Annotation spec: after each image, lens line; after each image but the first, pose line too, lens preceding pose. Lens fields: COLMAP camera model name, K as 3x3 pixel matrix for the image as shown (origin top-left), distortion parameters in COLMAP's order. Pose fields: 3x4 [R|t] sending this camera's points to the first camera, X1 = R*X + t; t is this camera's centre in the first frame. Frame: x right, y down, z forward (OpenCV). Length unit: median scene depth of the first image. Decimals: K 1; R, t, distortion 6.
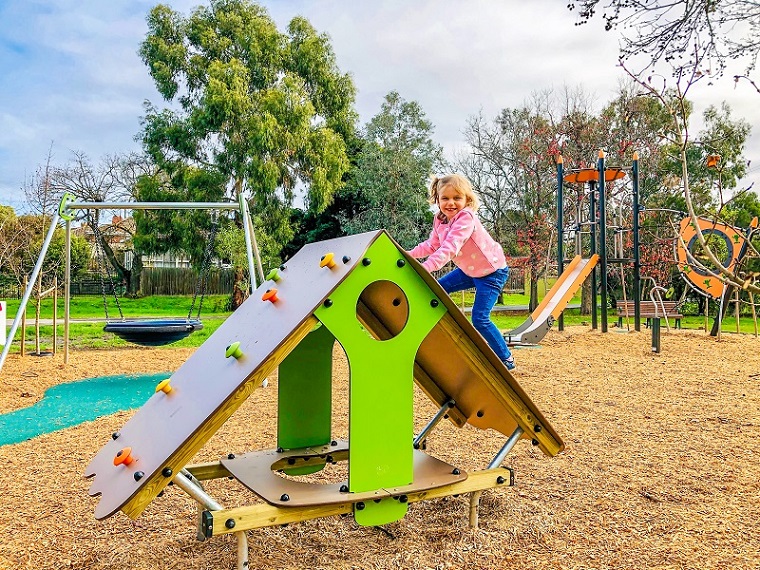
lens RADIAL K [[654.5, 0, 382.1], [0, 654.5, 281.6], [0, 0, 1]] dist [0.012853, 0.012539]
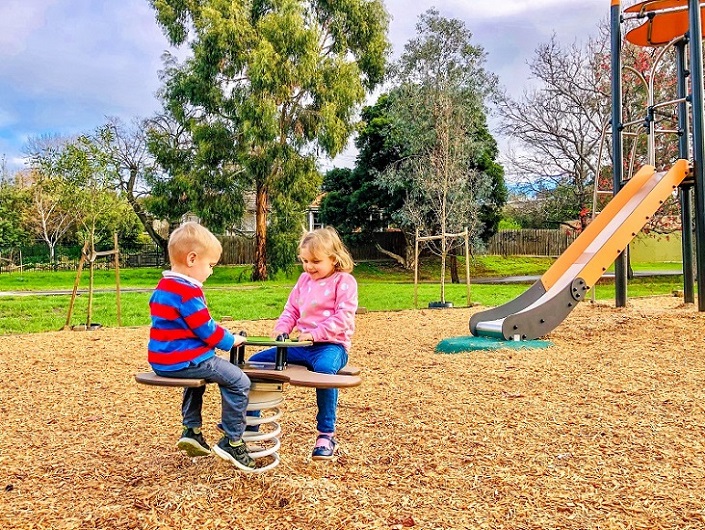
lens RADIAL K [[607.1, 0, 354.4], [0, 607.1, 261.8], [0, 0, 1]] dist [0.012853, 0.012539]
pose [[0.974910, -0.014802, -0.222105, 0.089033], [0.017281, 0.999808, 0.009222, 0.014970], [0.221926, -0.012829, 0.974979, 0.234788]]
